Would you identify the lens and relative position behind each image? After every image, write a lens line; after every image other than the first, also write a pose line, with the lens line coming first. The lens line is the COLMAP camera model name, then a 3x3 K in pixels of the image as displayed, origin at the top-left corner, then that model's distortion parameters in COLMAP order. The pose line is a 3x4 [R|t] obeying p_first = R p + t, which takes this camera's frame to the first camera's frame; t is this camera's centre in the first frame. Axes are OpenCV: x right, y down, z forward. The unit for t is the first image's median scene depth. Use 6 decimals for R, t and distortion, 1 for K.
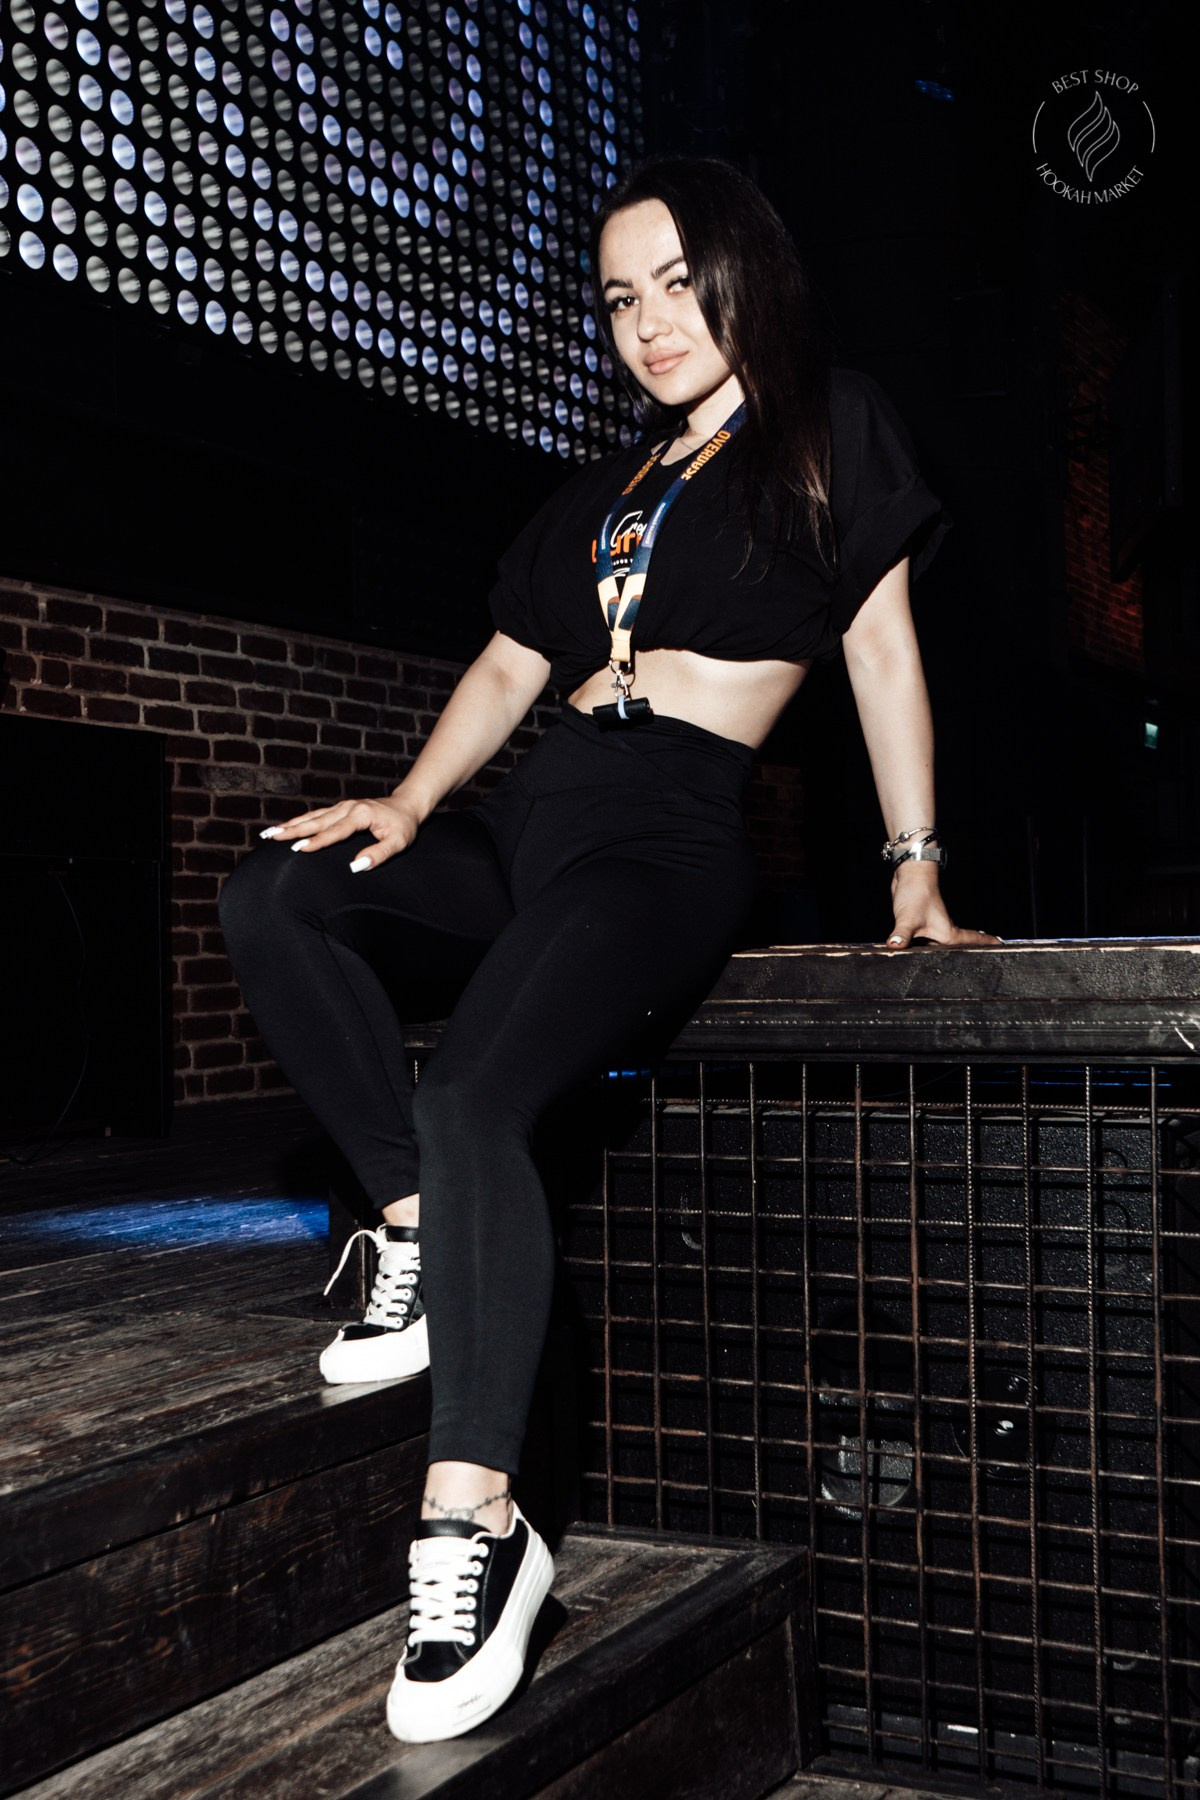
lens RADIAL K [[2198.3, 0, 578.1], [0, 2198.3, 910.8], [0, 0, 1]] dist [-0.008911, 0.081547]
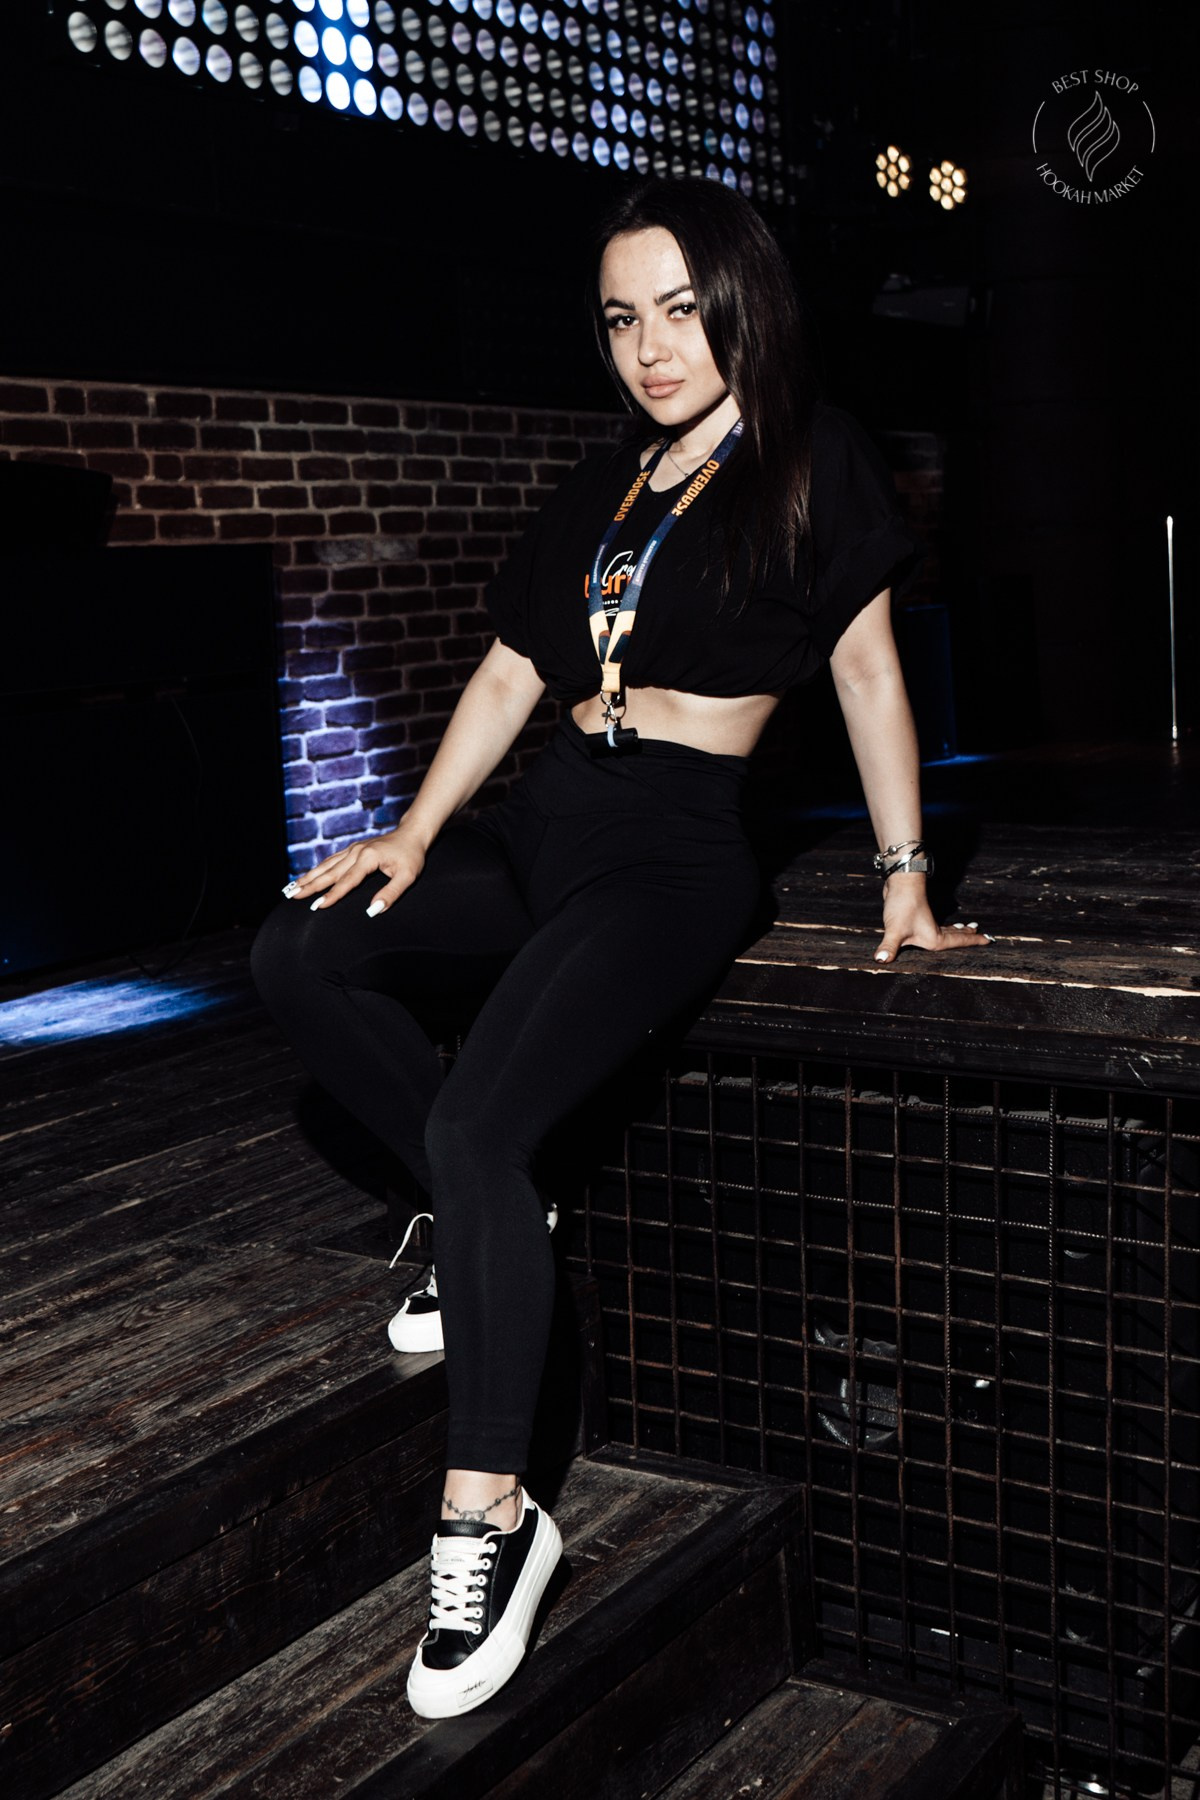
lens RADIAL K [[2198.3, 0, 578.1], [0, 2198.3, 910.8], [0, 0, 1]] dist [-0.008911, 0.081547]
pose [[0.996673, -0.009296, -0.080978, 0.033159], [0.023233, 0.984664, 0.172907, -0.077629], [0.078129, -0.174213, 0.981604, -0.024056]]
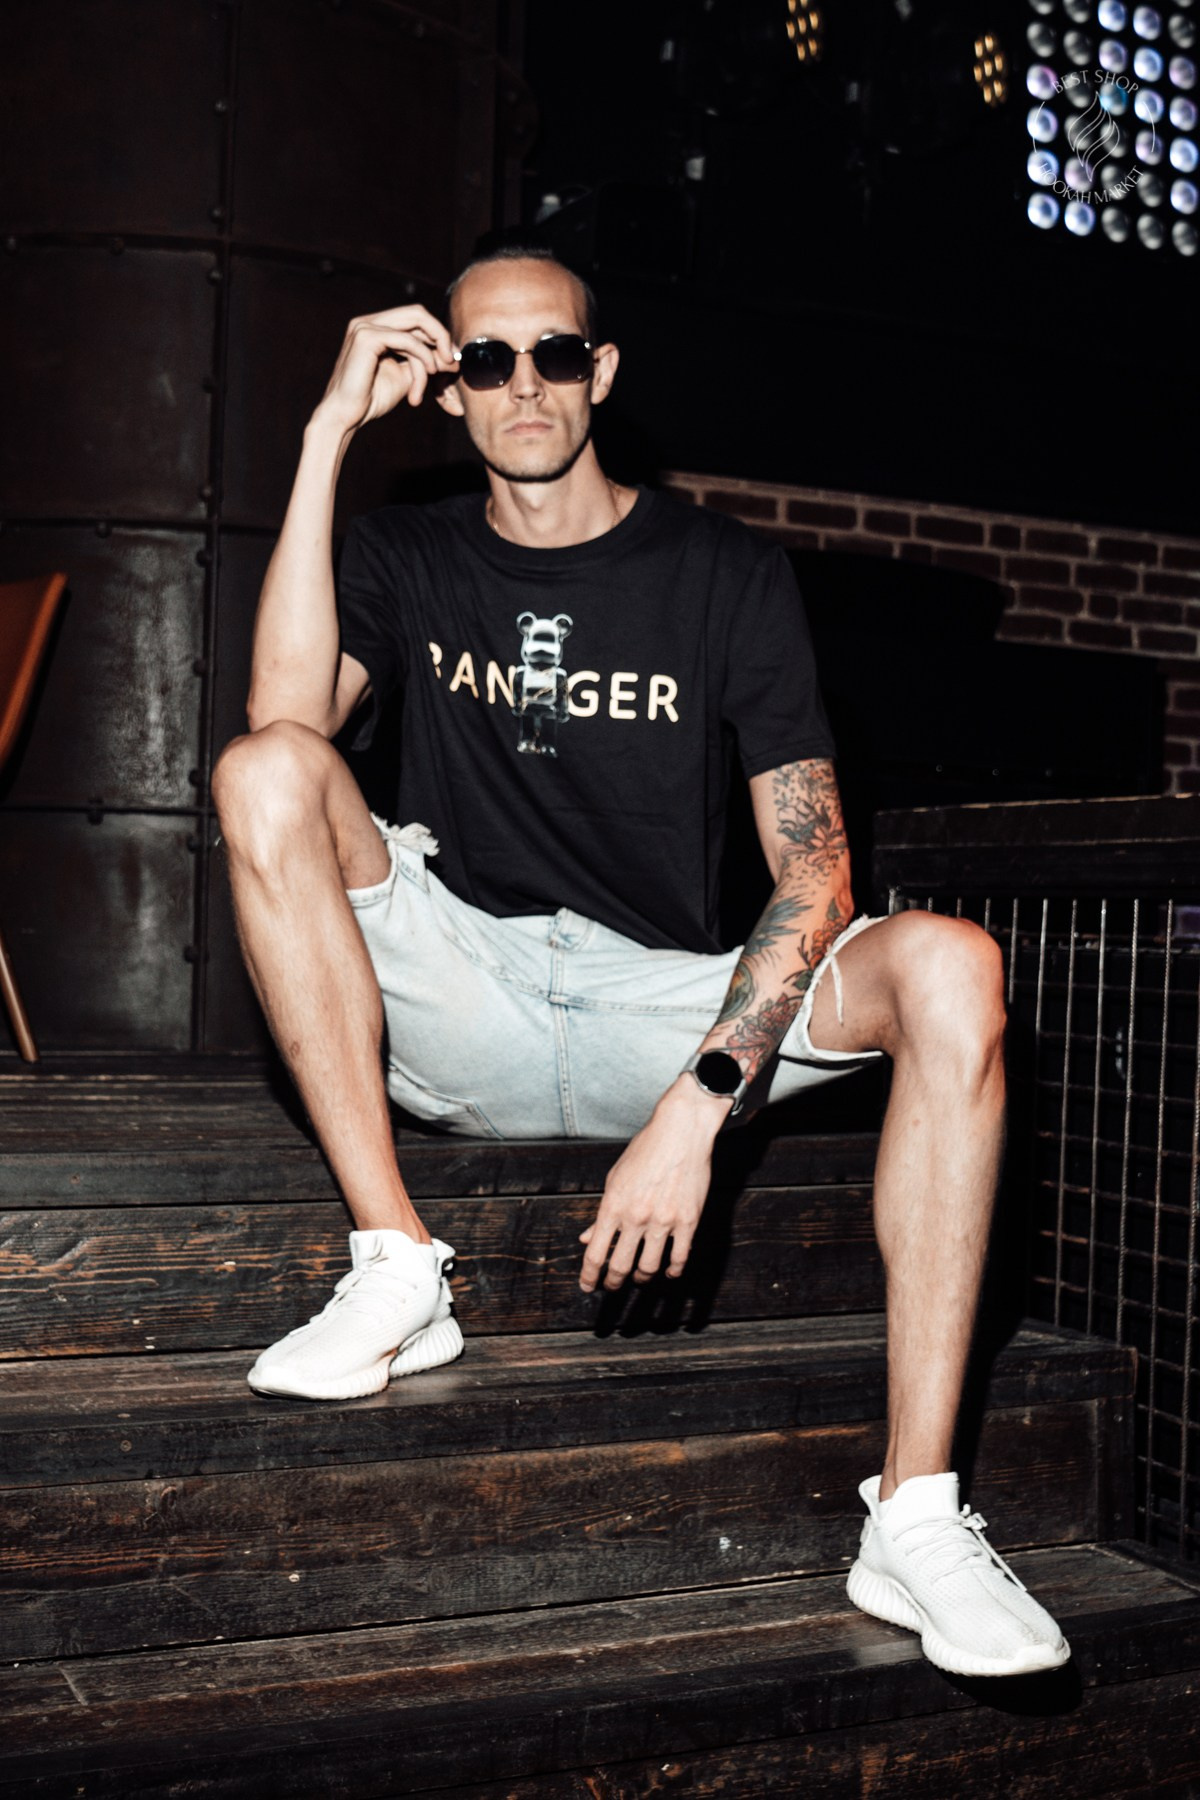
lens RADIAL K [[2210.6, 0, 600.0], [0, 2210.6, 900.0], [0, 0, 1]] dist [-0.110394, 0.052925]
pose [[0.804266, 0.037588, -0.593080, 0.204401], [-0.033868, 0.999275, 0.017403, 0.024604], [0.593304, 0.006090, 0.804956, -0.005074]]
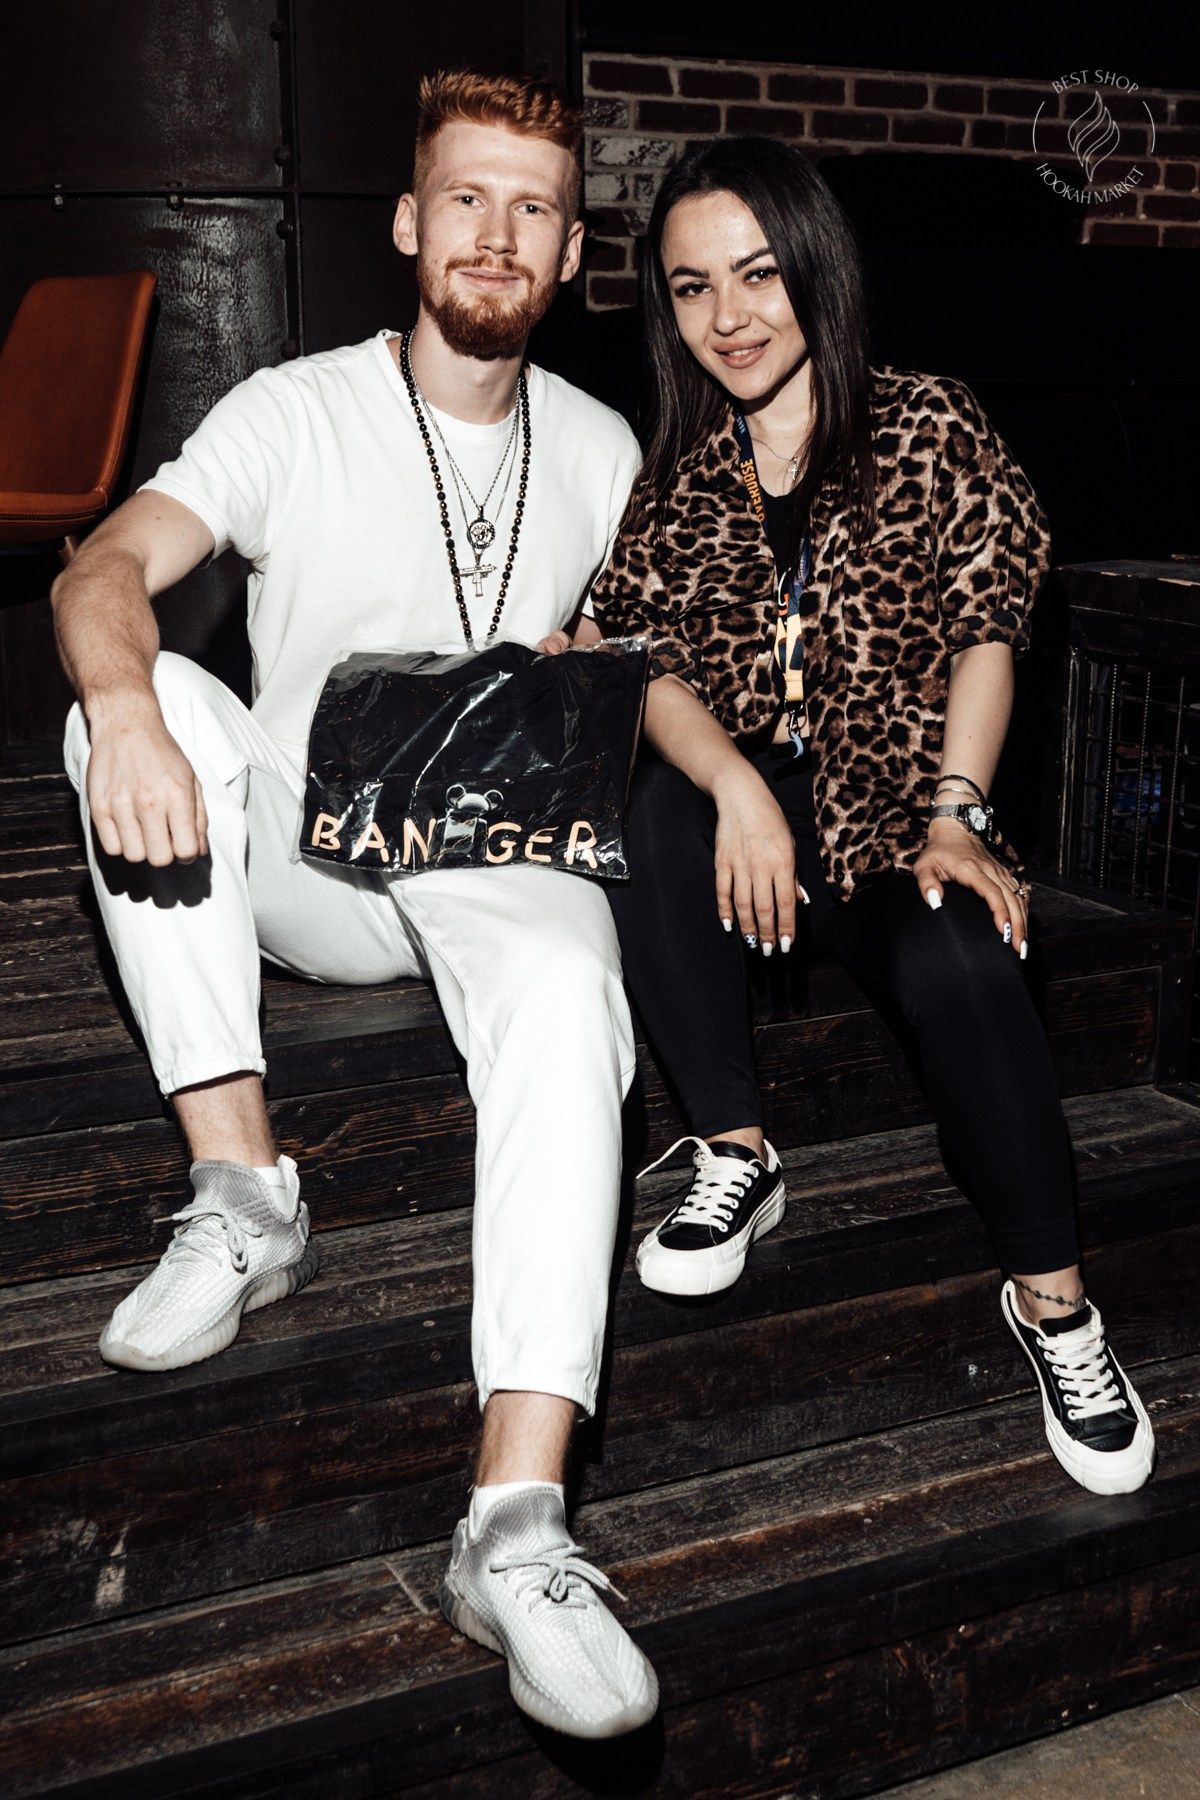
lens RADIAL K [[2187.7, 0, 600.0], [0, 2187.7, 900.0], [0, 0, 1]] dist [0.001885, -0.044103]
pose [[0.818987, 0.151688, -0.553400, 0.152580], [-0.004963, 0.966263, 0.257510, -0.044171], [0.573791, -0.208150, 0.792109, -0.023701]]
